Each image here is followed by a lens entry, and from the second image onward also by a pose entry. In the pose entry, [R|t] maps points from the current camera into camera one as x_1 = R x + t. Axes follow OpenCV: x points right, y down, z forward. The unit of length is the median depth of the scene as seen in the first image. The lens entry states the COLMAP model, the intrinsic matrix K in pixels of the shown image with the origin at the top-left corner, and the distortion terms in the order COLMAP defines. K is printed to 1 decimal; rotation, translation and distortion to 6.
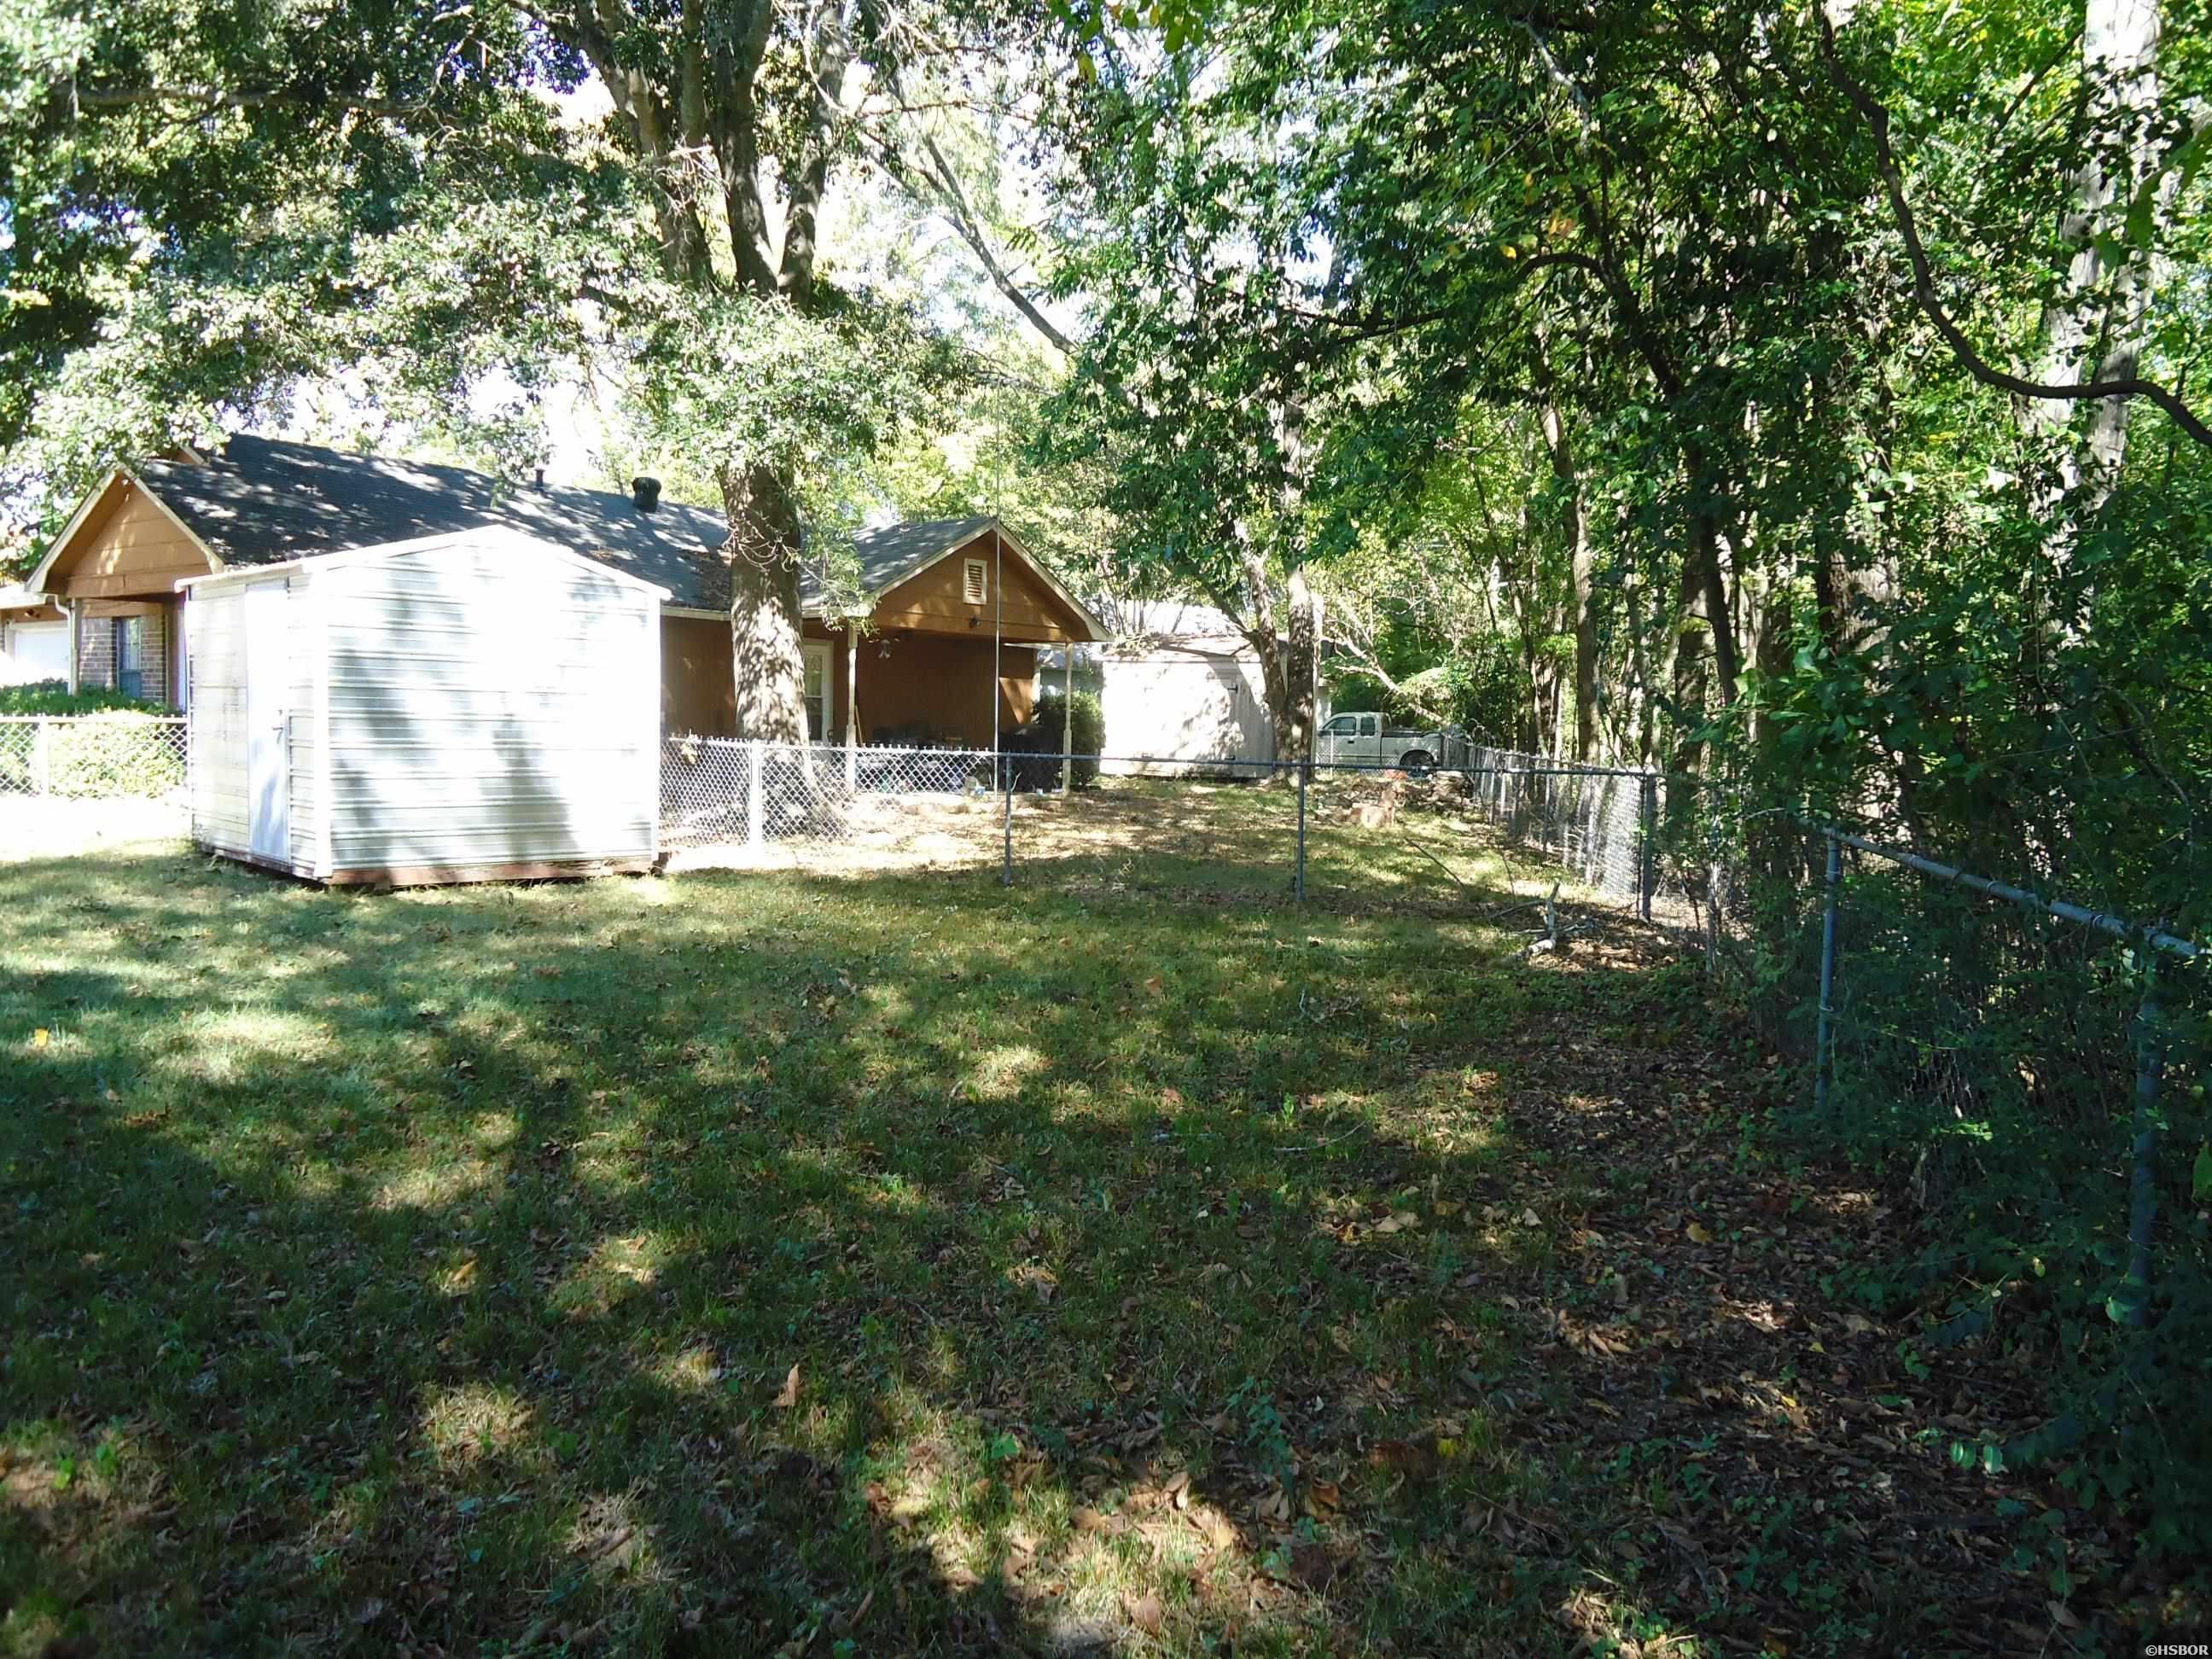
lens RADIAL K [[1613.6, 0, 1099.1], [0, 1613.6, 832.8], [0, 0, 1]] dist [-0.005437, 0.011856]
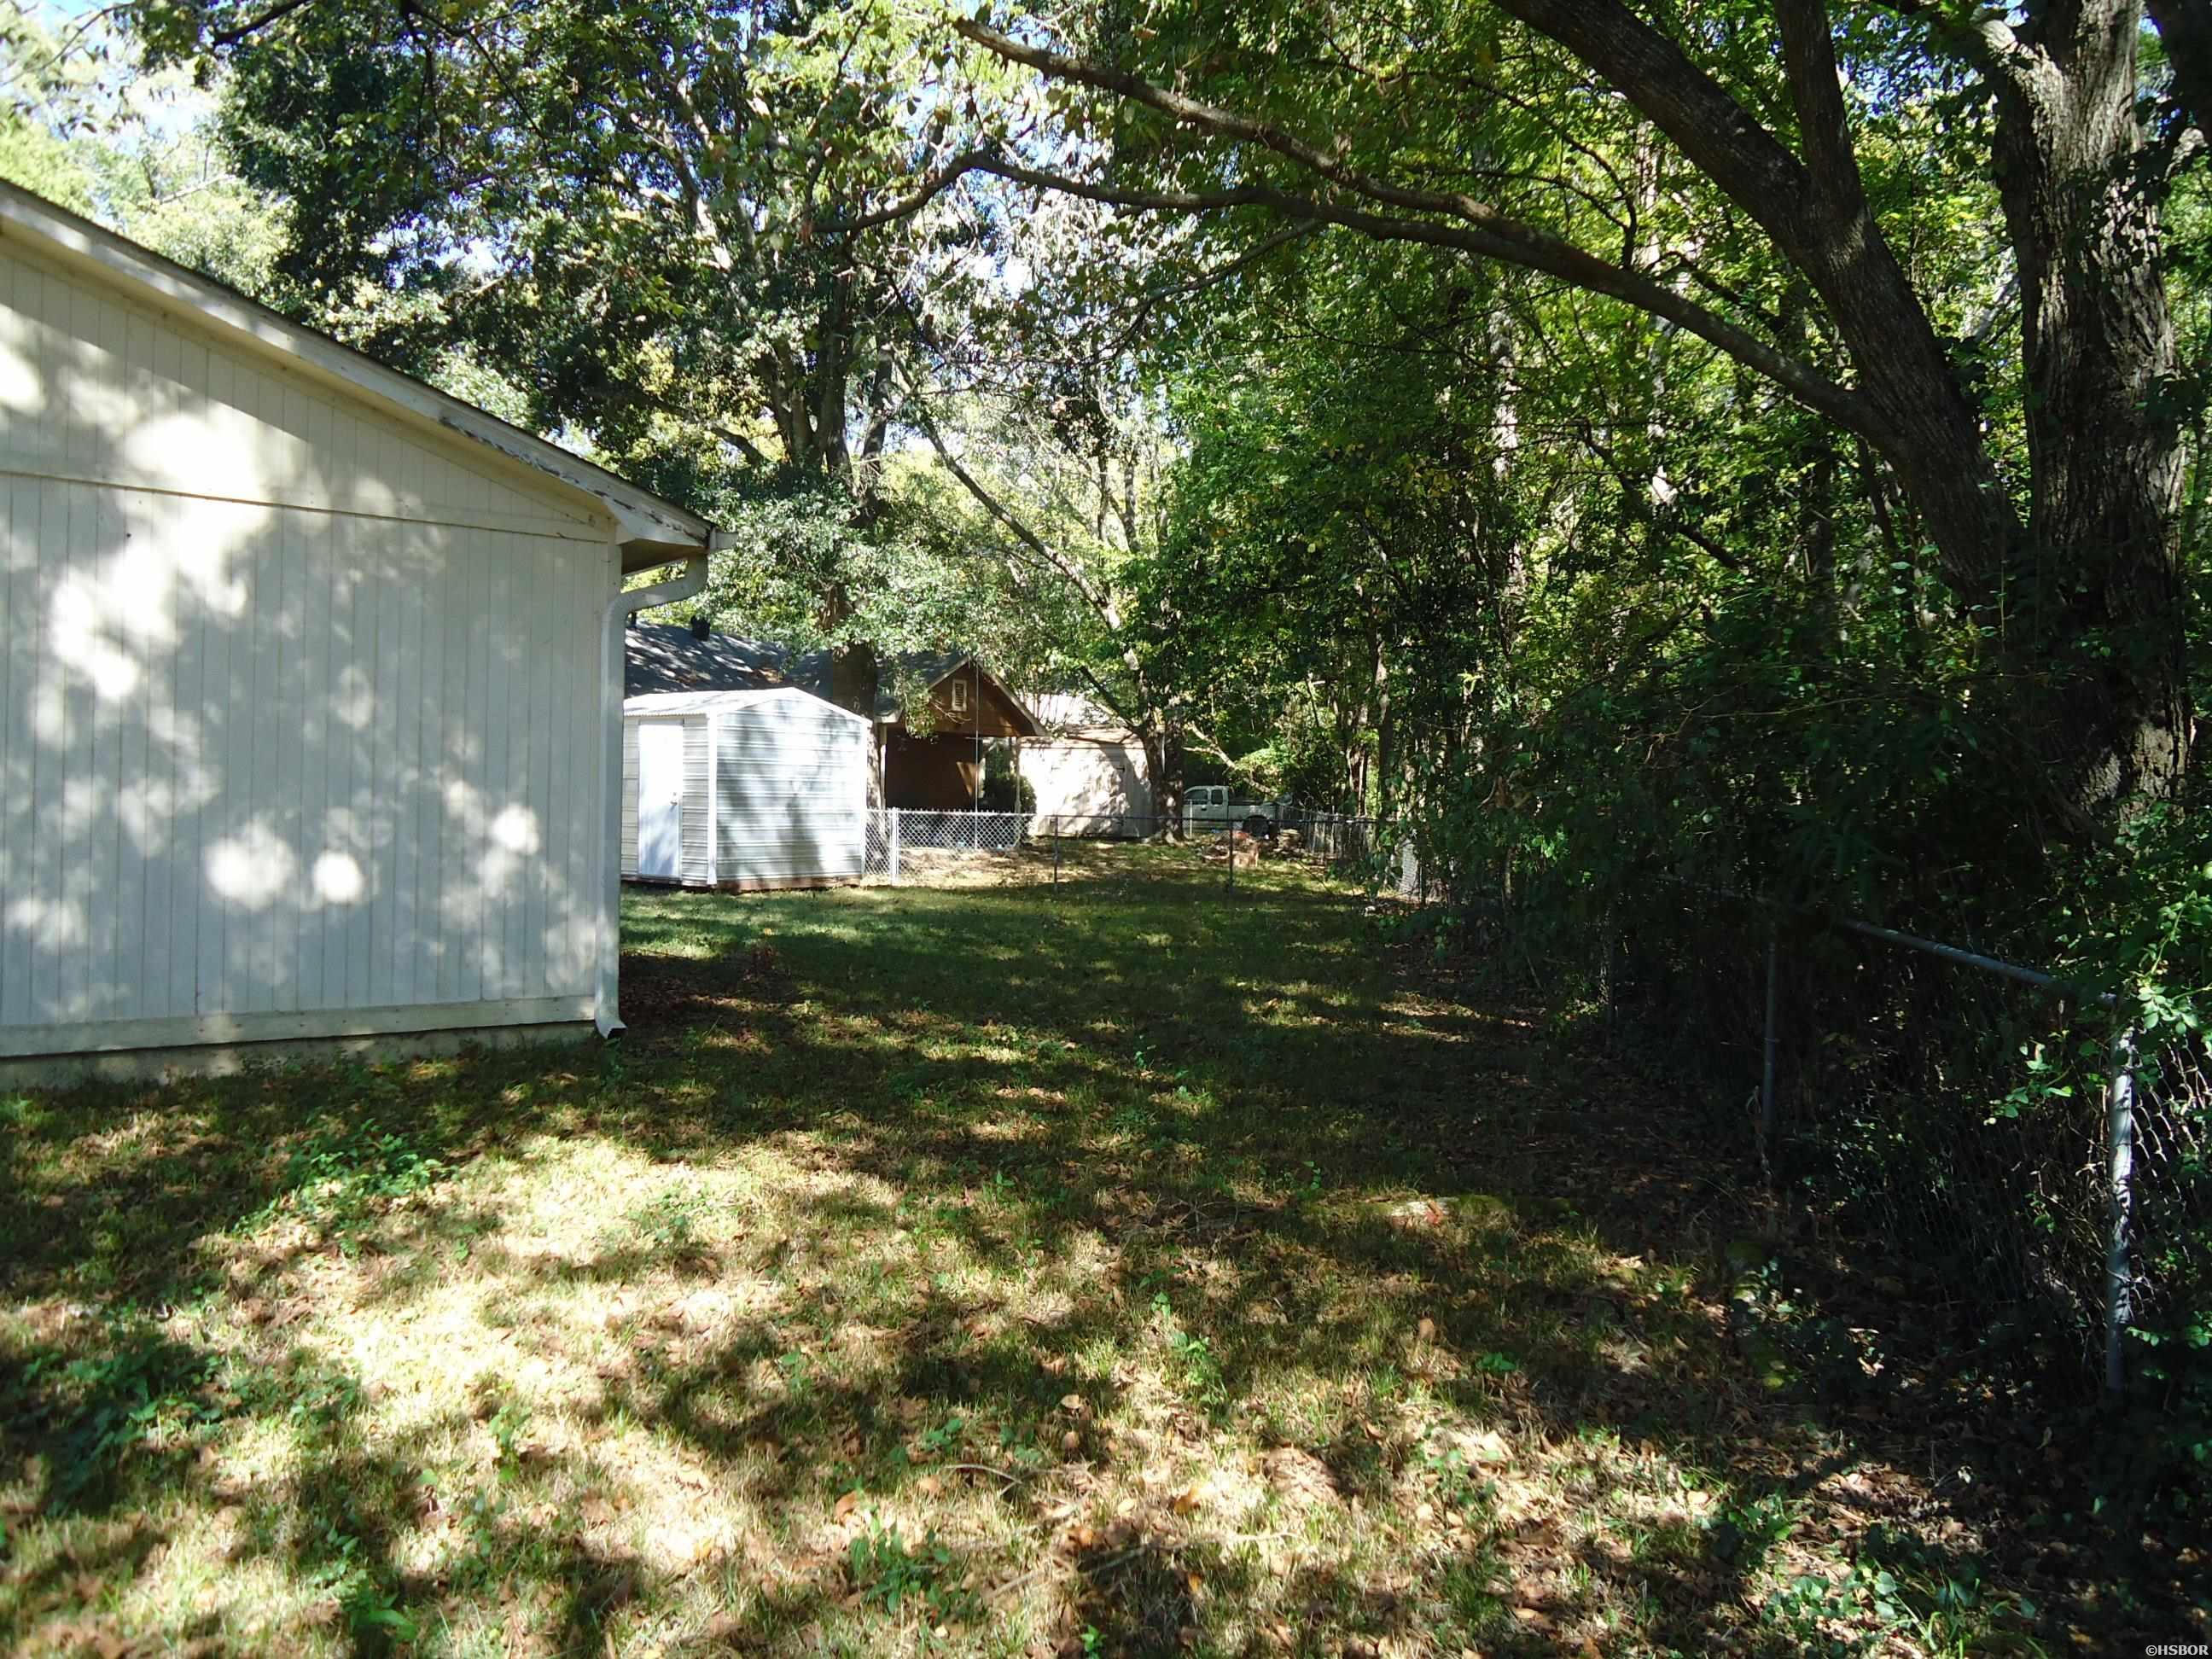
lens RADIAL K [[1613.6, 0, 1092.8], [0, 1613.6, 827.5], [0, 0, 1]] dist [-0.005437, 0.011856]
pose [[0.993449, -0.007349, 0.114041, -0.224912], [0.012676, 0.998858, -0.046063, 0.044817], [-0.113572, 0.047207, 0.992408, -0.725227]]
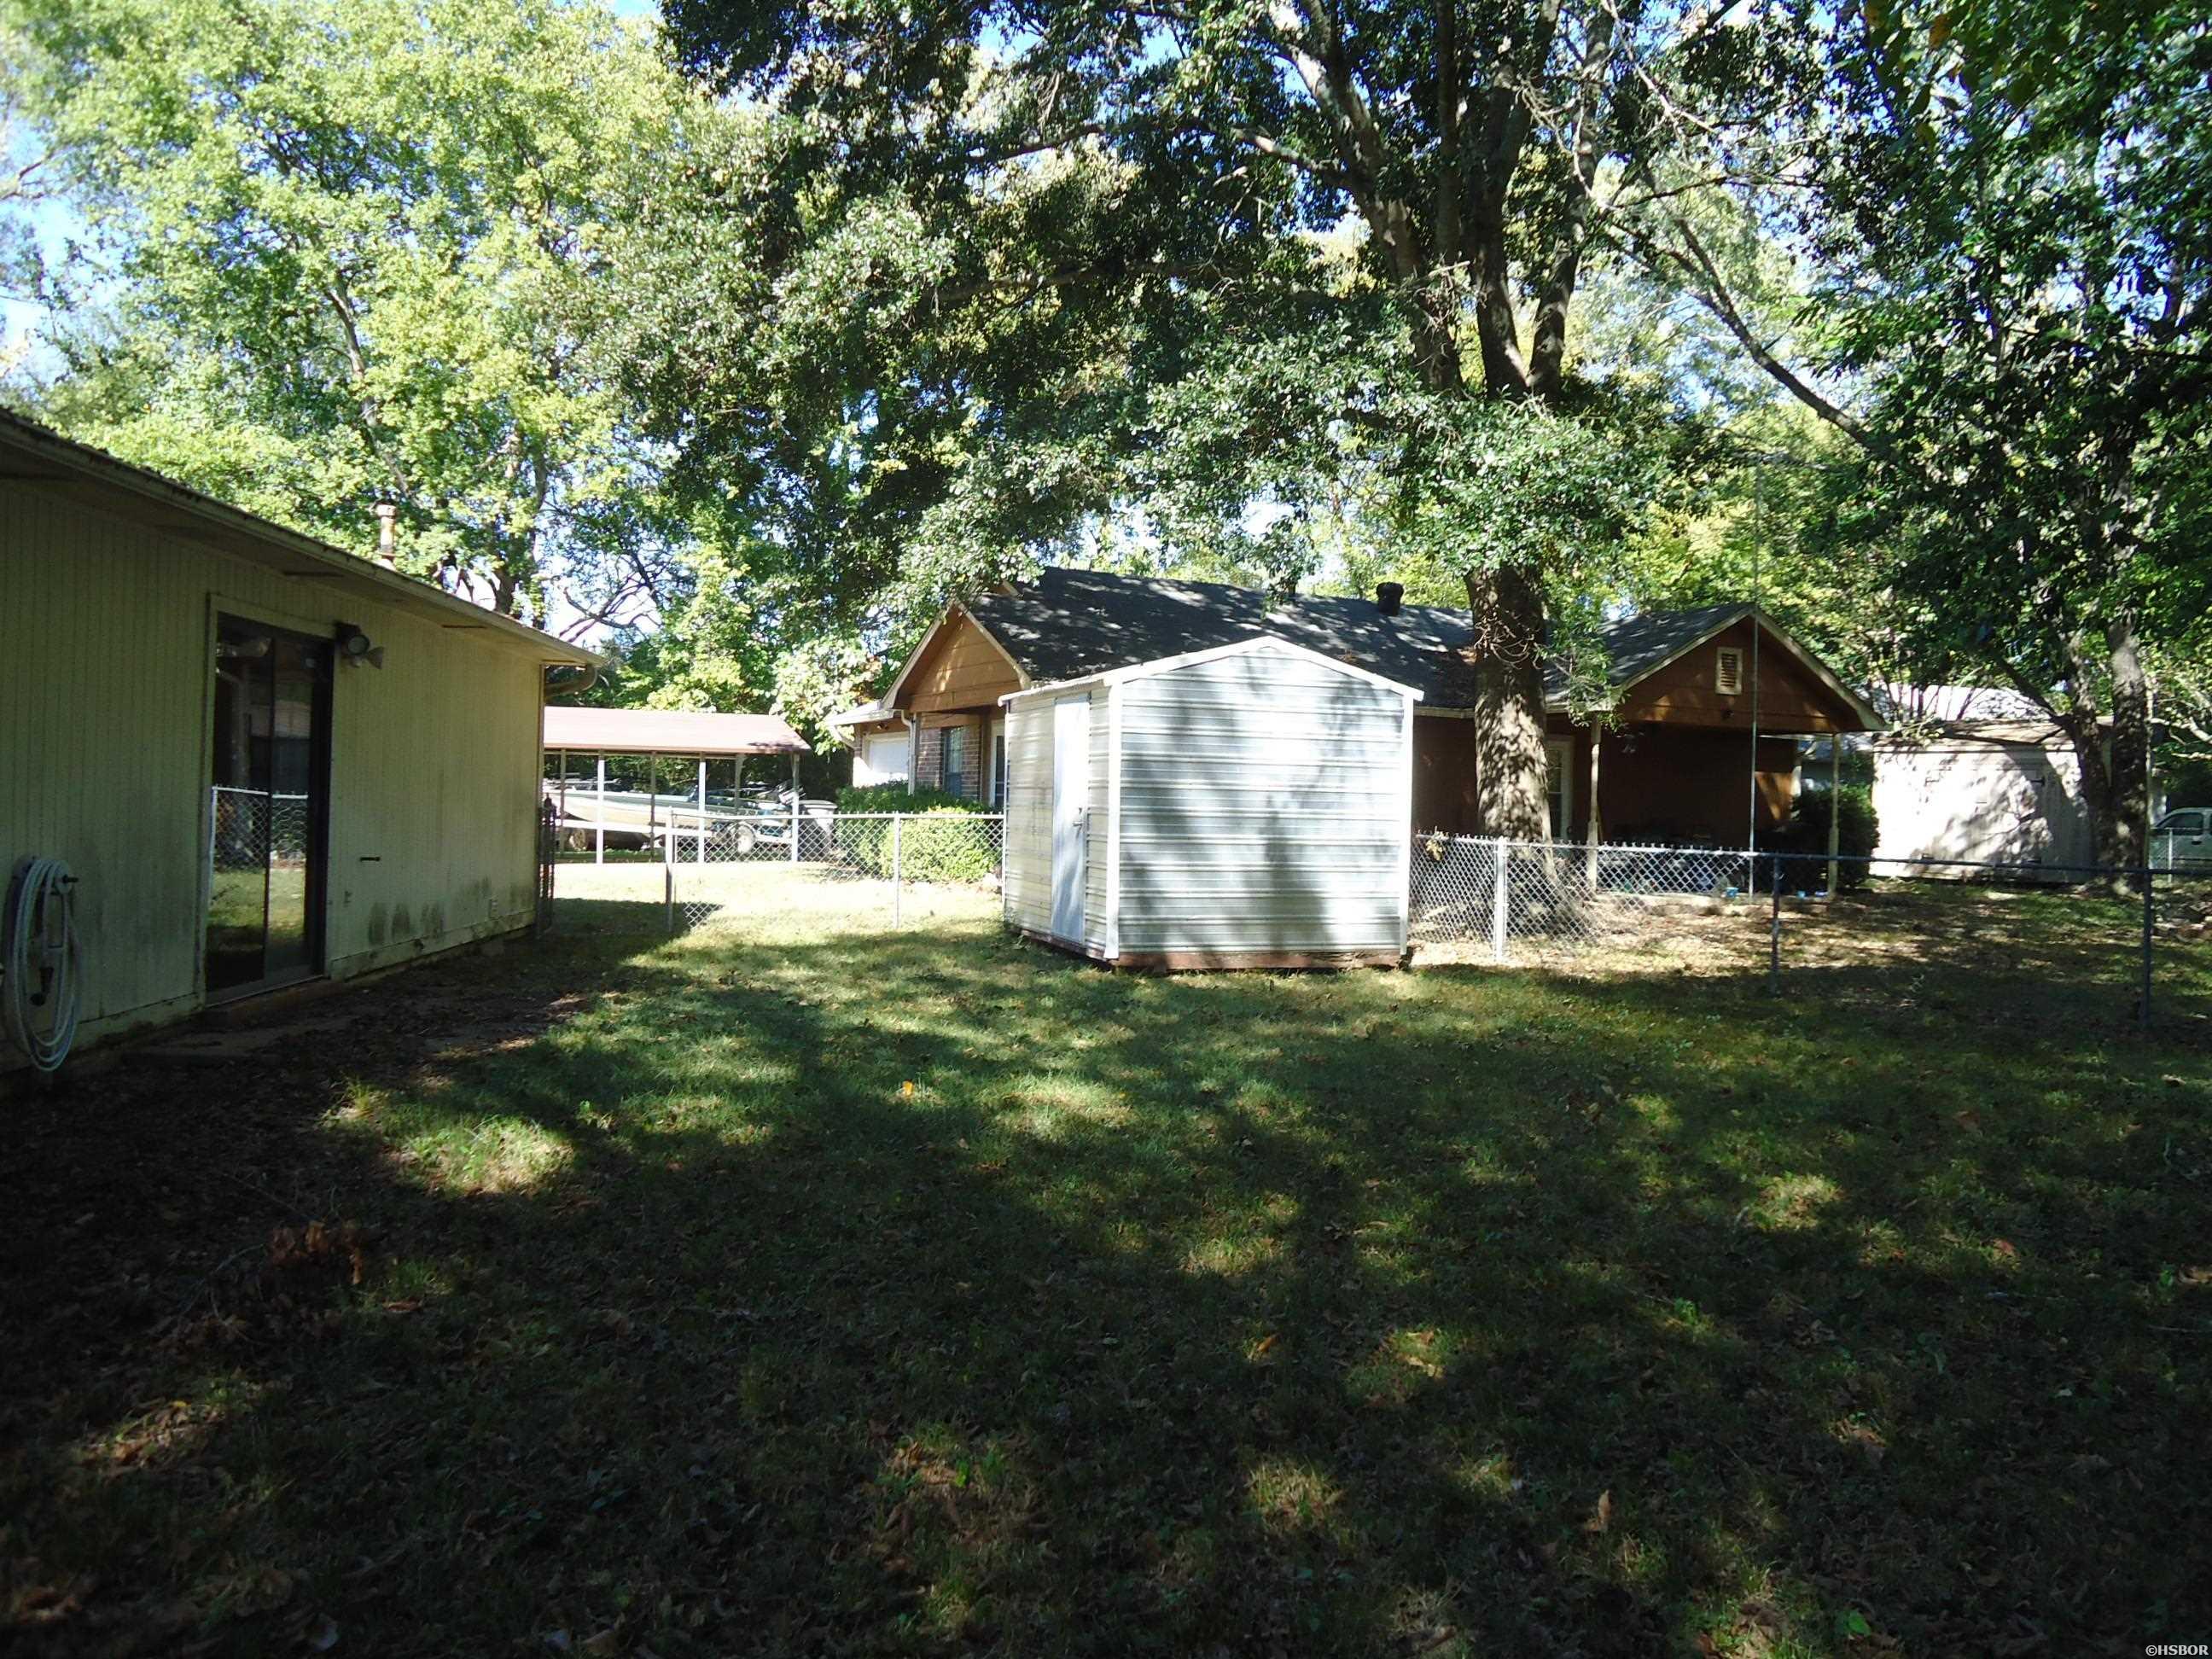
lens RADIAL K [[1613.6, 0, 1108.6], [0, 1613.6, 831.5], [0, 0, 1]] dist [-0.005437, 0.011856]
pose [[0.906849, 0.005571, -0.421418, -0.014280], [-0.030559, 0.998150, -0.052567, -0.001429], [0.420345, 0.060548, 0.905342, -0.007564]]
